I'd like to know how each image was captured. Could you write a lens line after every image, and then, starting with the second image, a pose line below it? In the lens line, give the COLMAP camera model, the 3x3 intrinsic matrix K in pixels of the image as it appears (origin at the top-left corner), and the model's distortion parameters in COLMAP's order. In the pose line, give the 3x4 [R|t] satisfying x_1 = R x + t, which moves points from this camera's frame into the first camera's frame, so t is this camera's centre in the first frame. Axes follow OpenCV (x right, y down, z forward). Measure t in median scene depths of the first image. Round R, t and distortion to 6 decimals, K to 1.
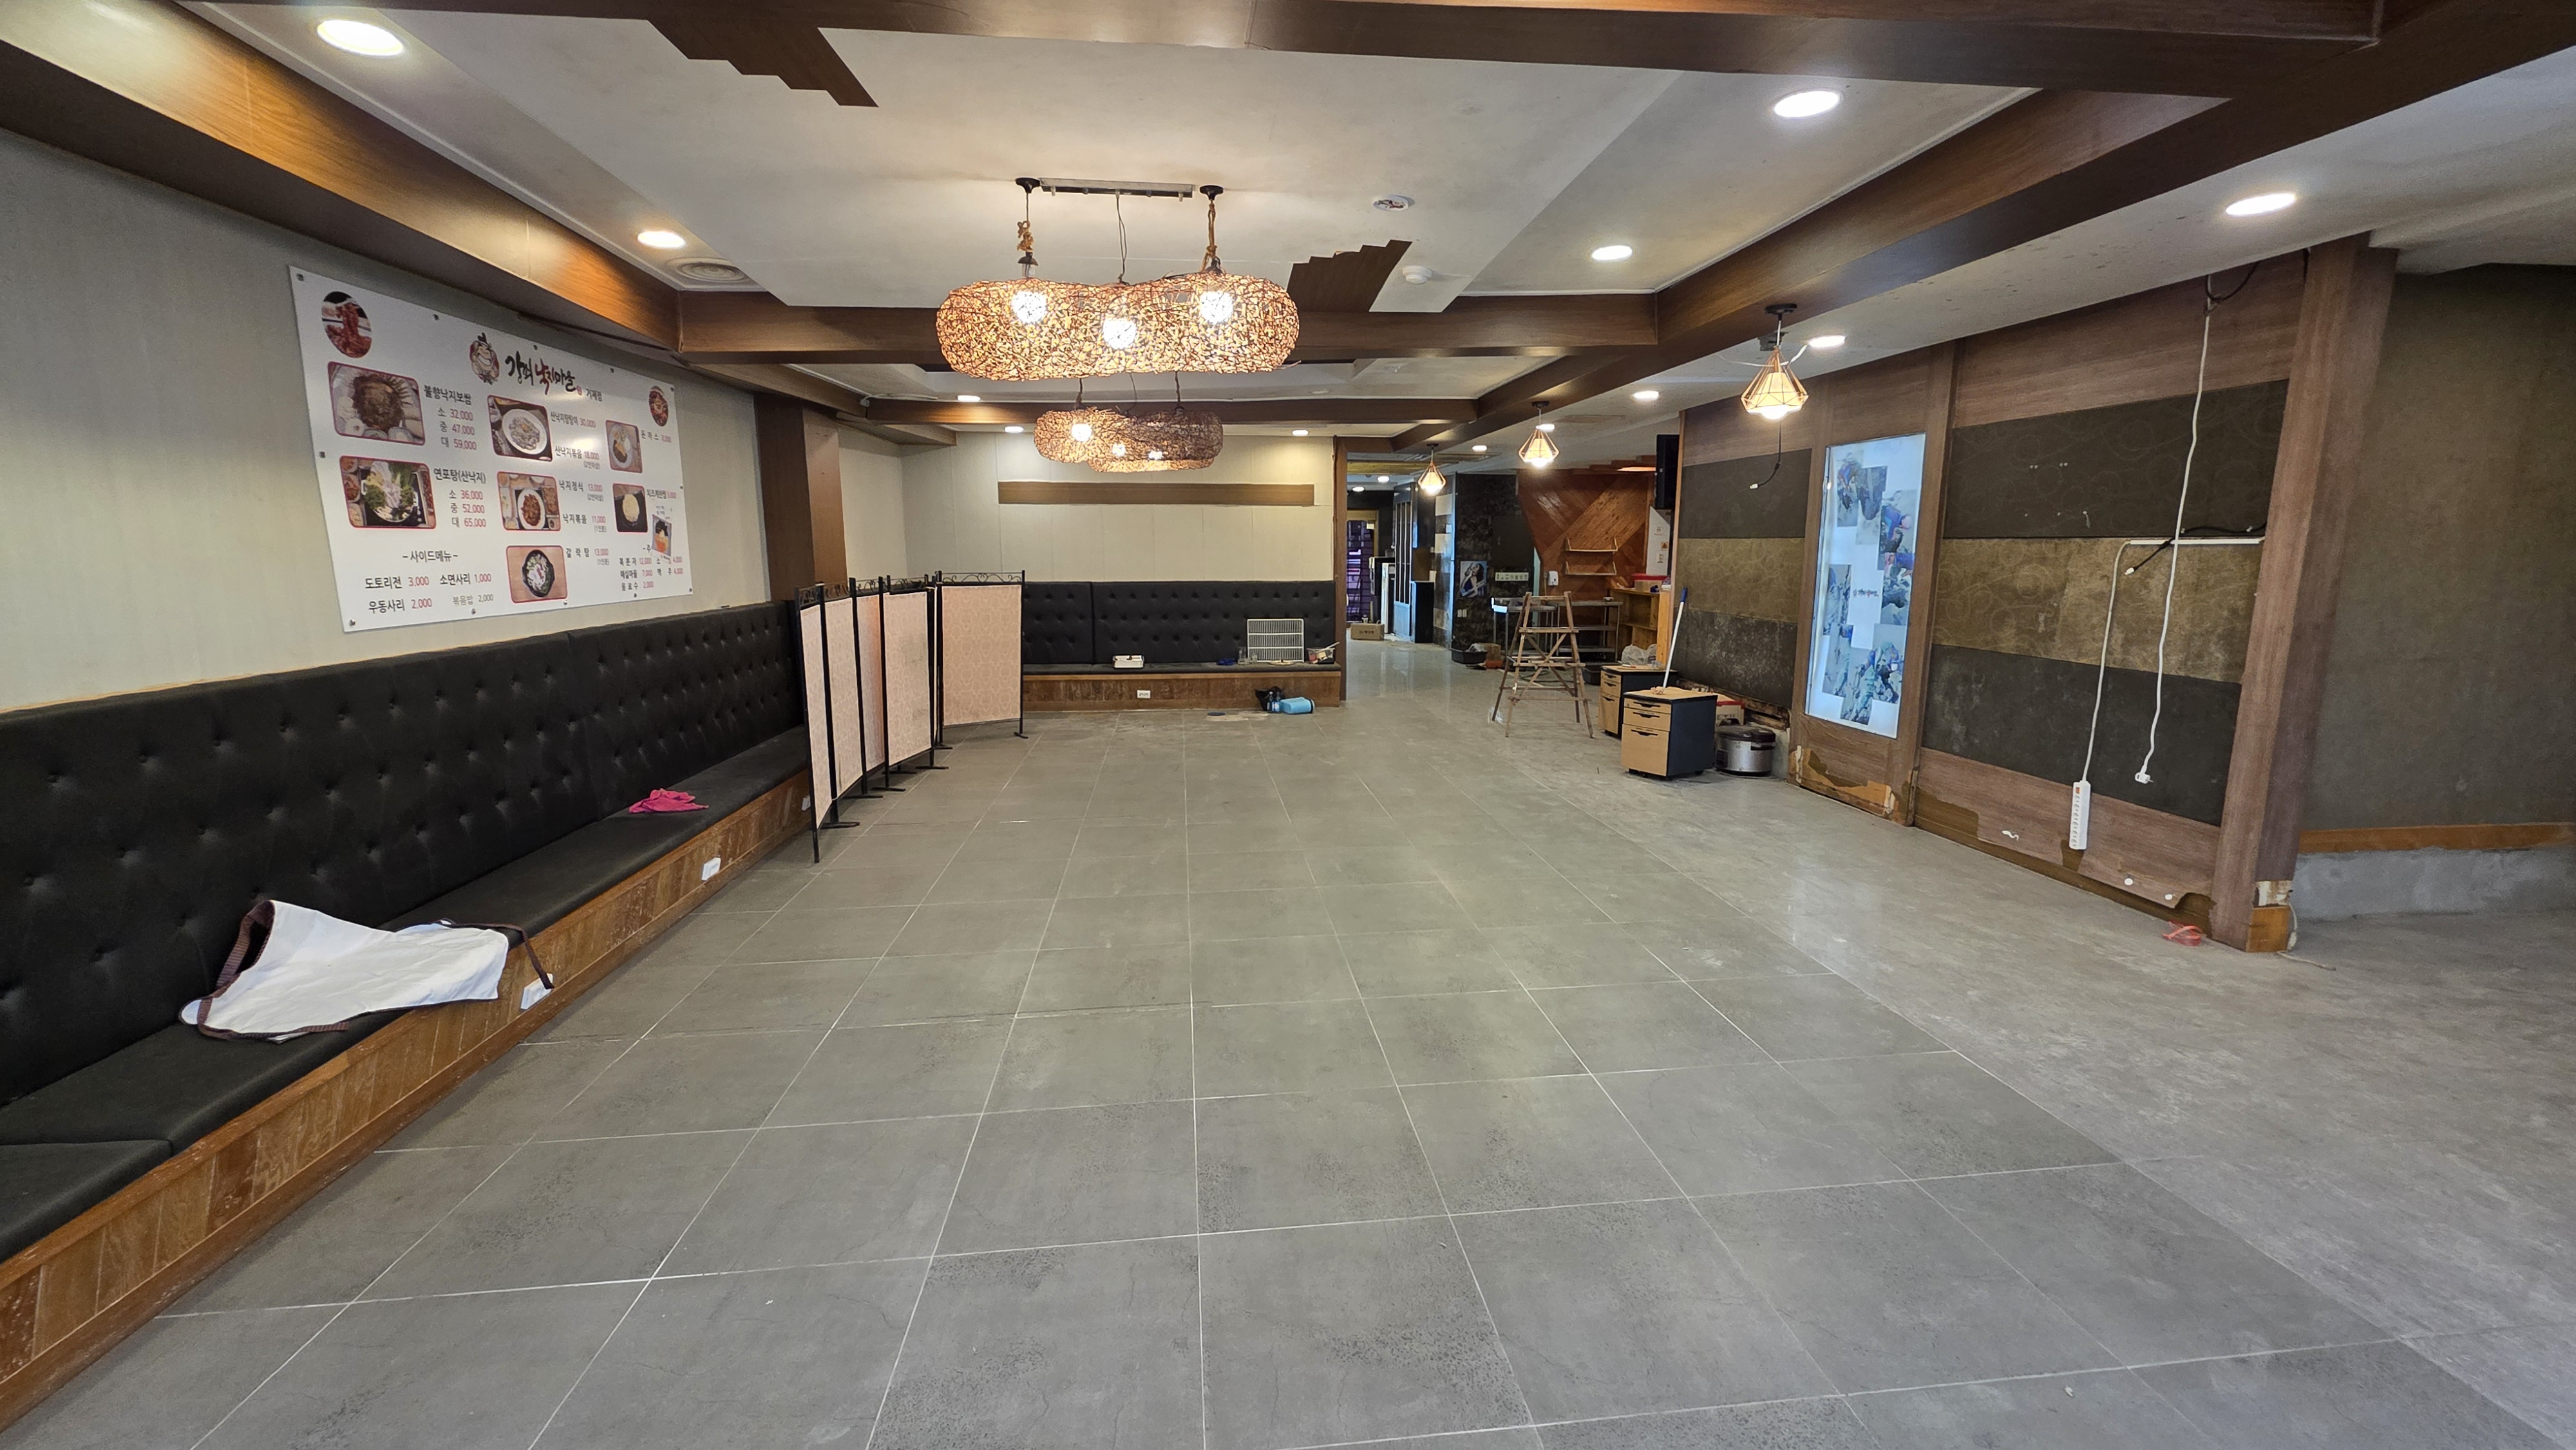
lens RADIAL K [[1021.5, 0, 1293.5], [0, 1021.5, 712.7], [0, 0, 1]] dist [0.002117, -0.000967]
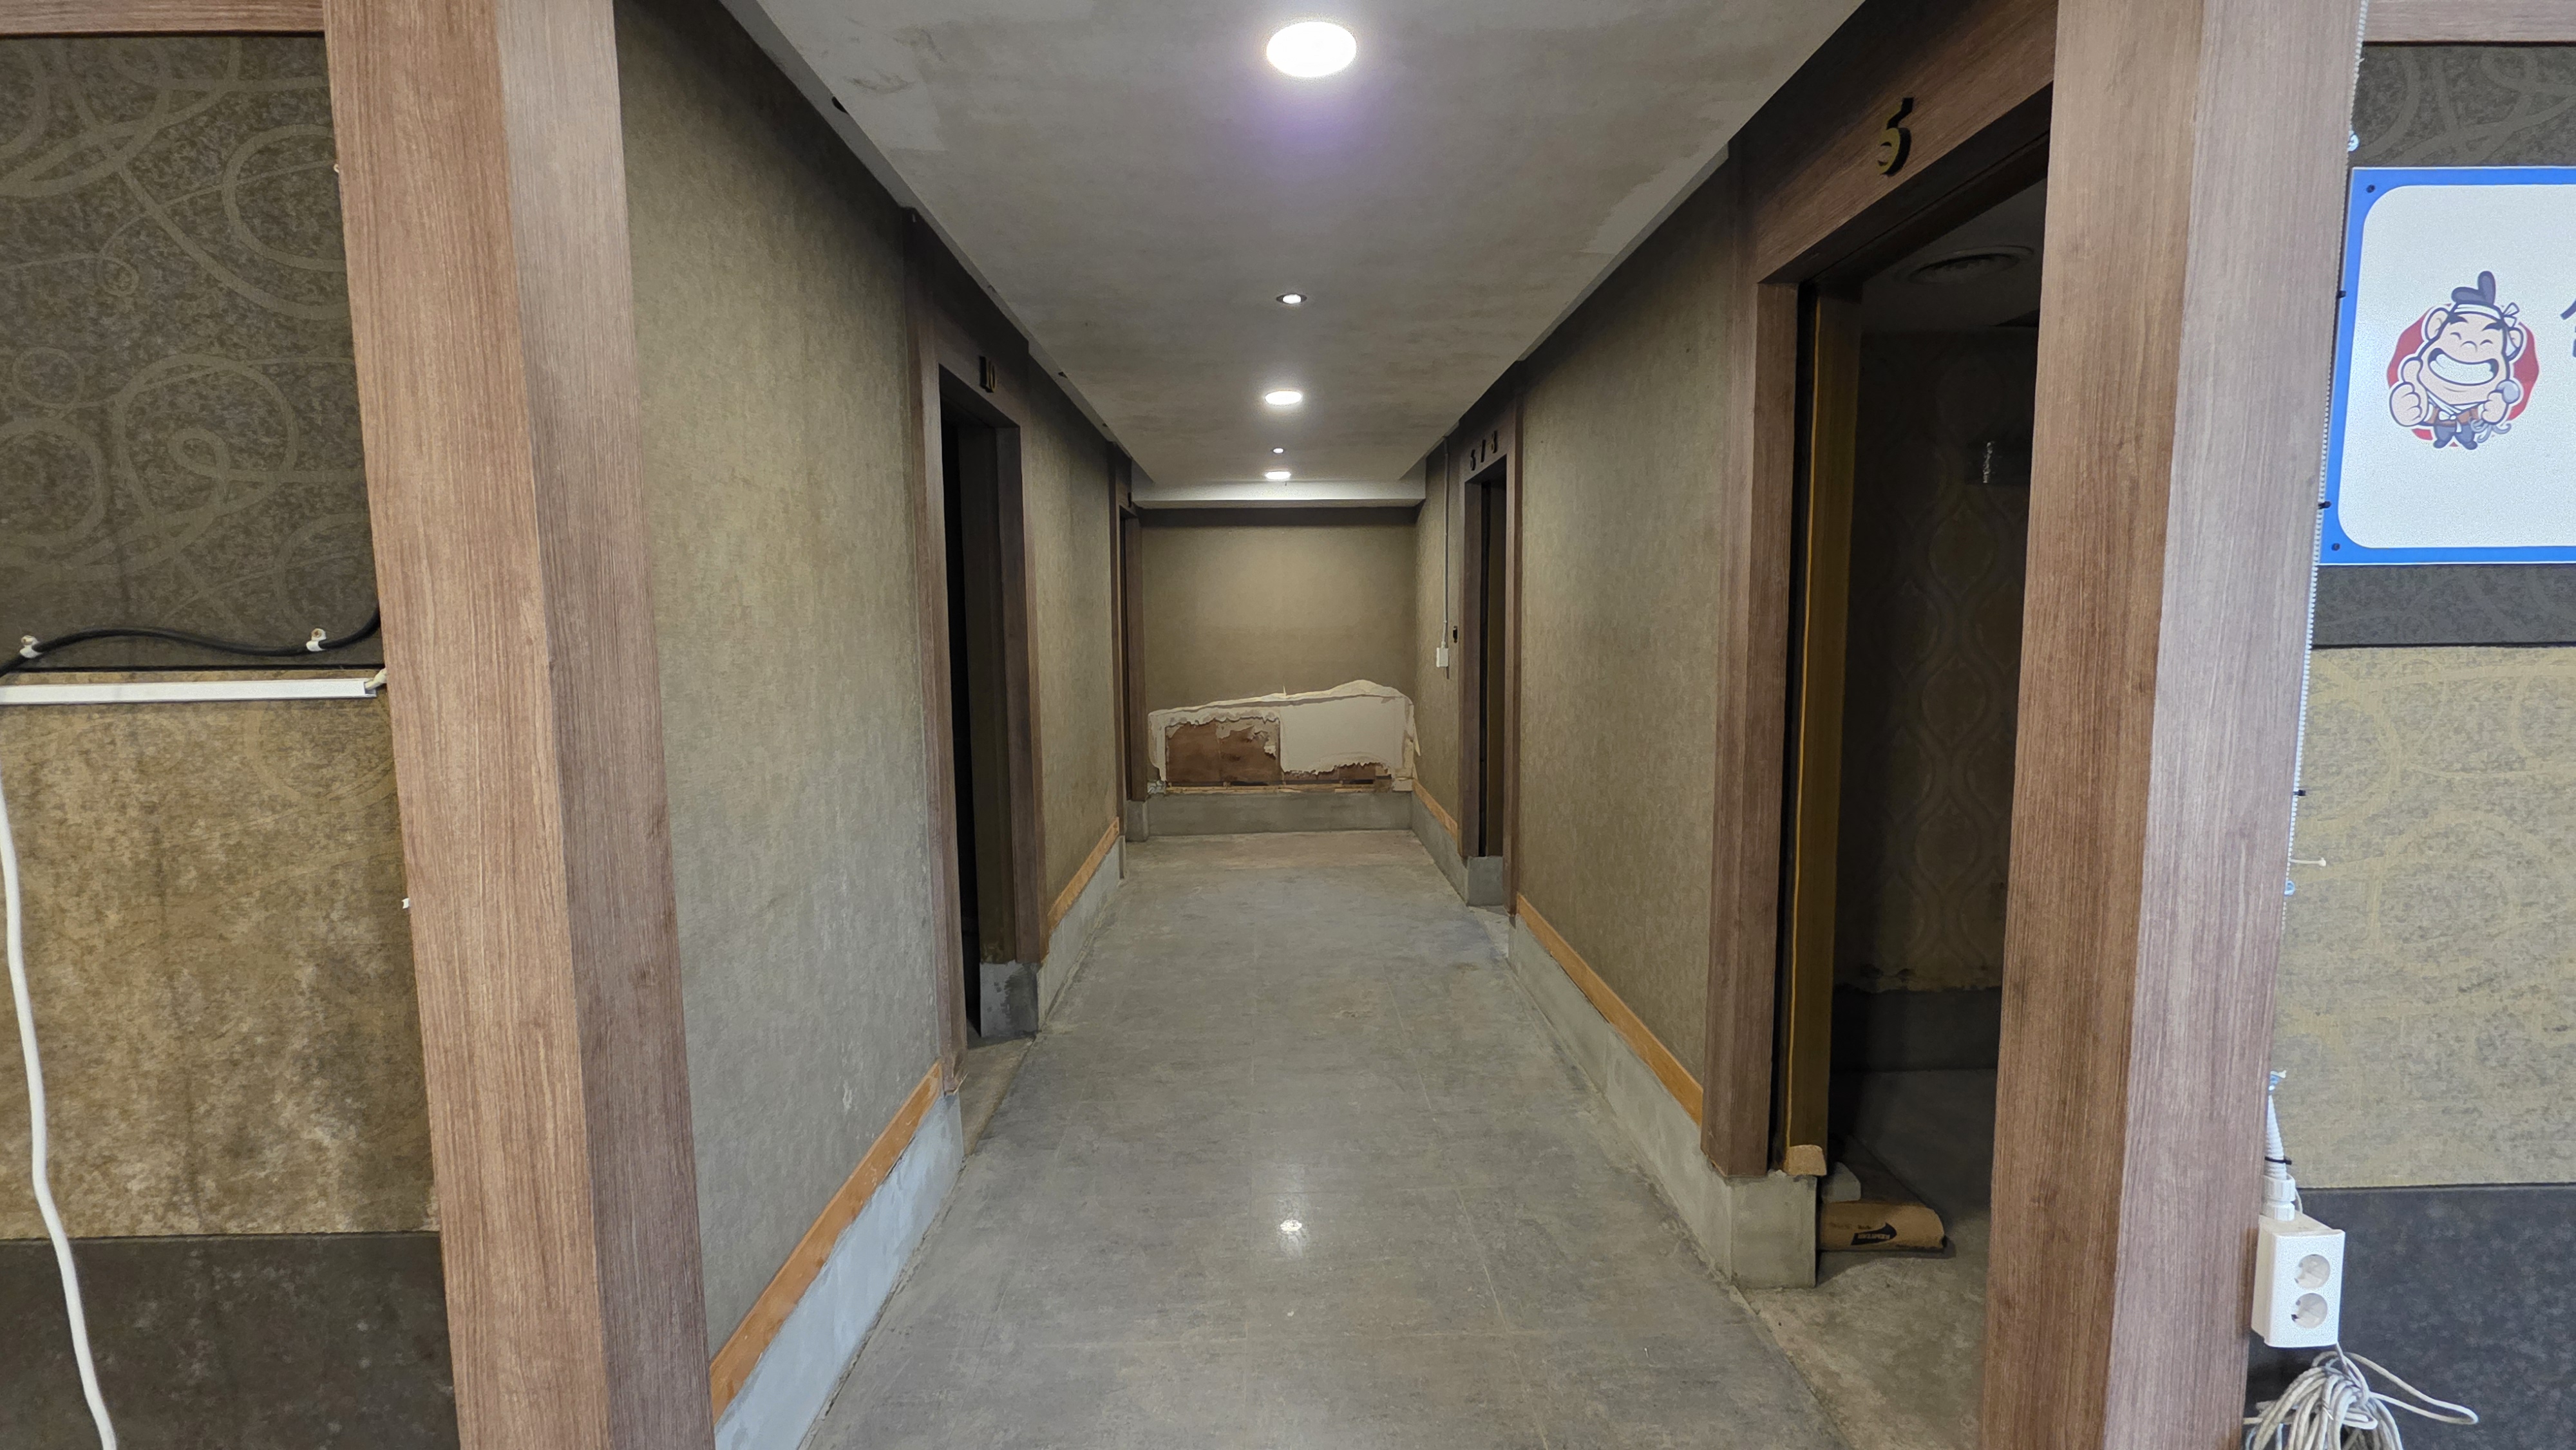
lens RADIAL K [[1021.5, 0, 1291.4], [0, 1021.5, 718.9], [0, 0, 1]] dist [0.002117, -0.000967]
pose [[0.082324, -0.101031, 0.991471, 0.712650], [0.168259, 0.981976, 0.086093, -0.143827], [-0.982299, 0.159737, 0.097839, 0.753360]]
